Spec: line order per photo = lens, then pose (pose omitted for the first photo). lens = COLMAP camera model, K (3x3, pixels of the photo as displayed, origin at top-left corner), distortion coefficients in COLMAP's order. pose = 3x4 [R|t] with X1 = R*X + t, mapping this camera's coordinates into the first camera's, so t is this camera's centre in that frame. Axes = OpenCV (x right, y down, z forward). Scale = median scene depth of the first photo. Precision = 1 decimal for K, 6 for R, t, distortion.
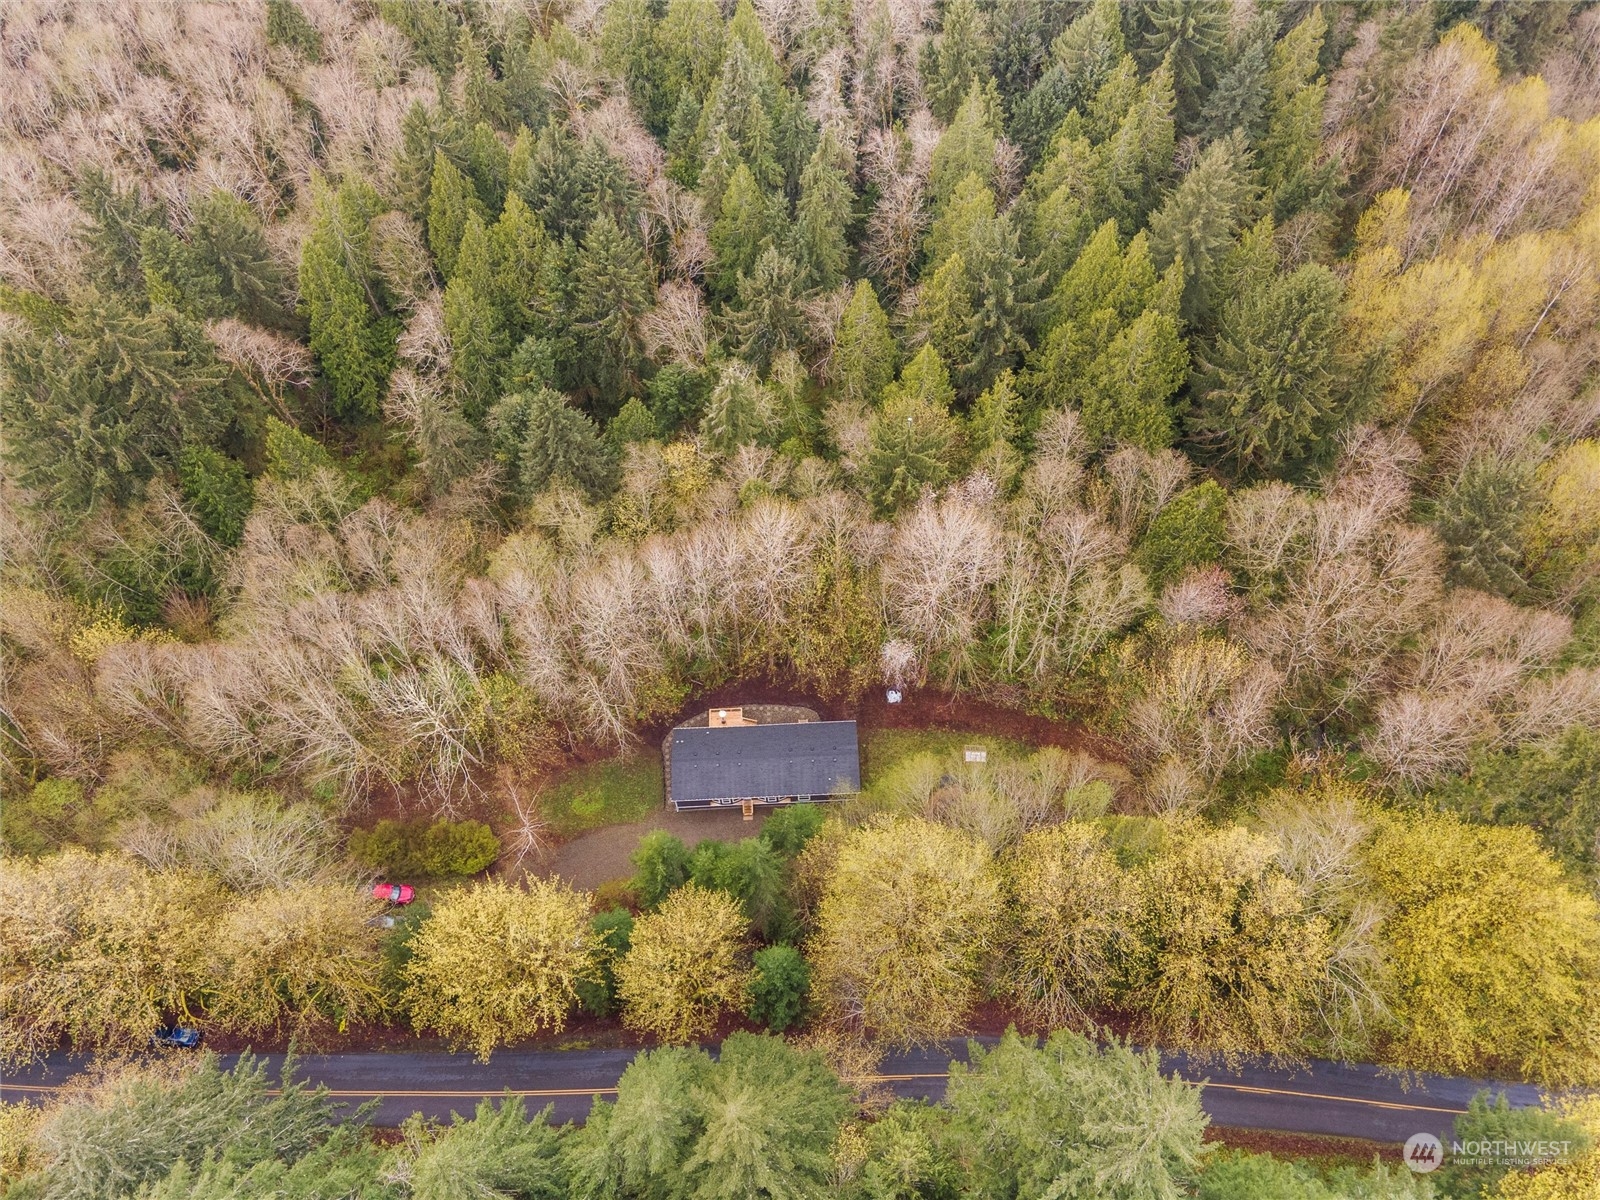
lens RADIAL K [[1029.5, 0, 784.9], [0, 1029.5, 561.9], [0, 0, 1]] dist [0.006504, 0.005827]
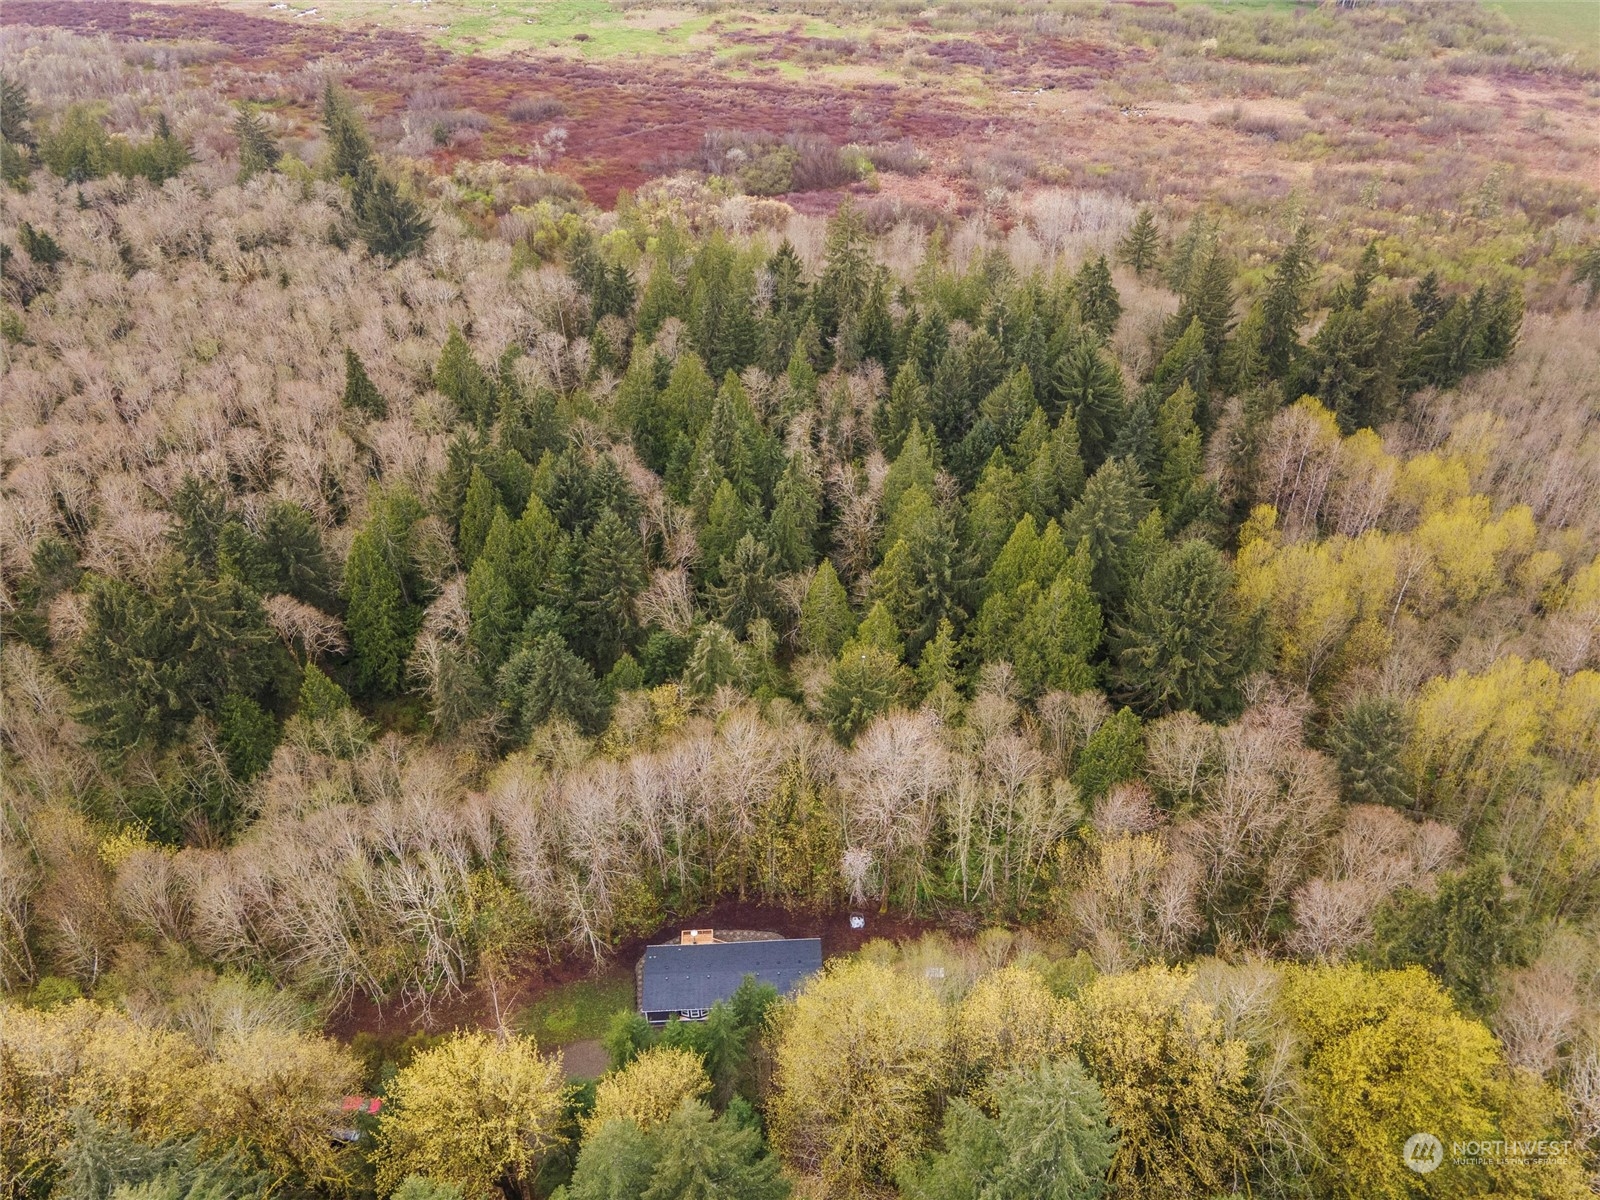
lens RADIAL K [[969.6, 0, 771.0], [0, 969.6, 570.6], [0, 0, 1]] dist [-0.002879, -0.000704]
pose [[0.999952, 0.008823, 0.004166, 0.009439], [-0.007009, 0.946566, -0.322435, 0.102294], [-0.006789, 0.322390, 0.946583, -0.056086]]
